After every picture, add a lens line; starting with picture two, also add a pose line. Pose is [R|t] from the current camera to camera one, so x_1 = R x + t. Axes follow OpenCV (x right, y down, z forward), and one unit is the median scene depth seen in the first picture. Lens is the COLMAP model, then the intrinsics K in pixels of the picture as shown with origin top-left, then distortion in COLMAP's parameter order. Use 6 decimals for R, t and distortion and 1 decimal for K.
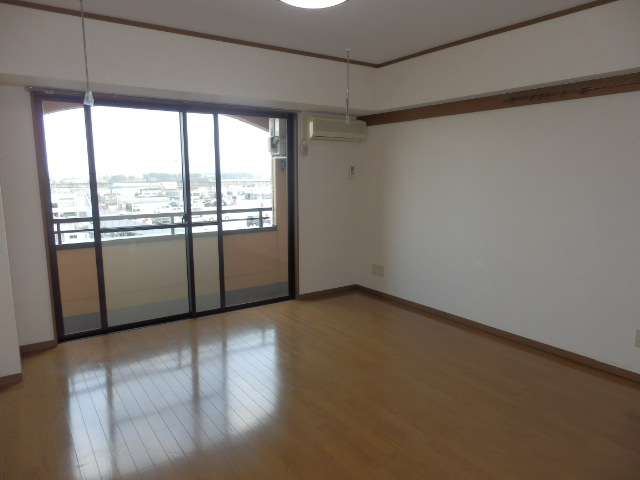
lens RADIAL K [[443.3, 0, 320.0], [0, 443.3, 240.0], [0, 0, 1]] dist [0.003577, -0.001000]
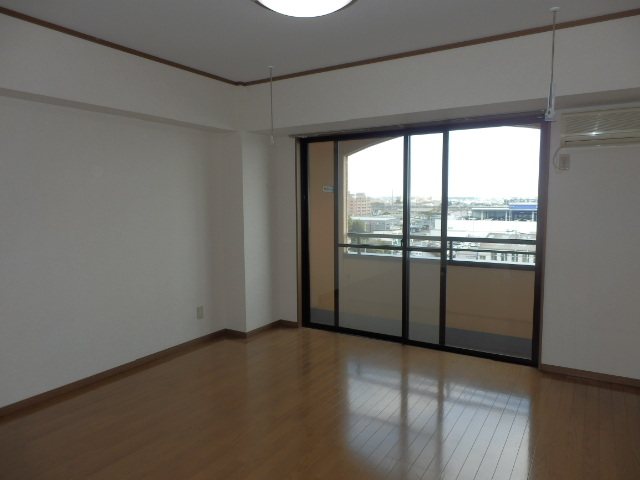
lens RADIAL K [[467.2, 0, 317.8], [0, 467.2, 249.6], [0, 0, 1]] dist [0.048473, 0.000731]
pose [[0.395295, 0.103352, -0.912721, 0.552538], [-0.130022, 0.989941, 0.055784, -0.061896], [0.909305, 0.096623, 0.404757, 0.383372]]
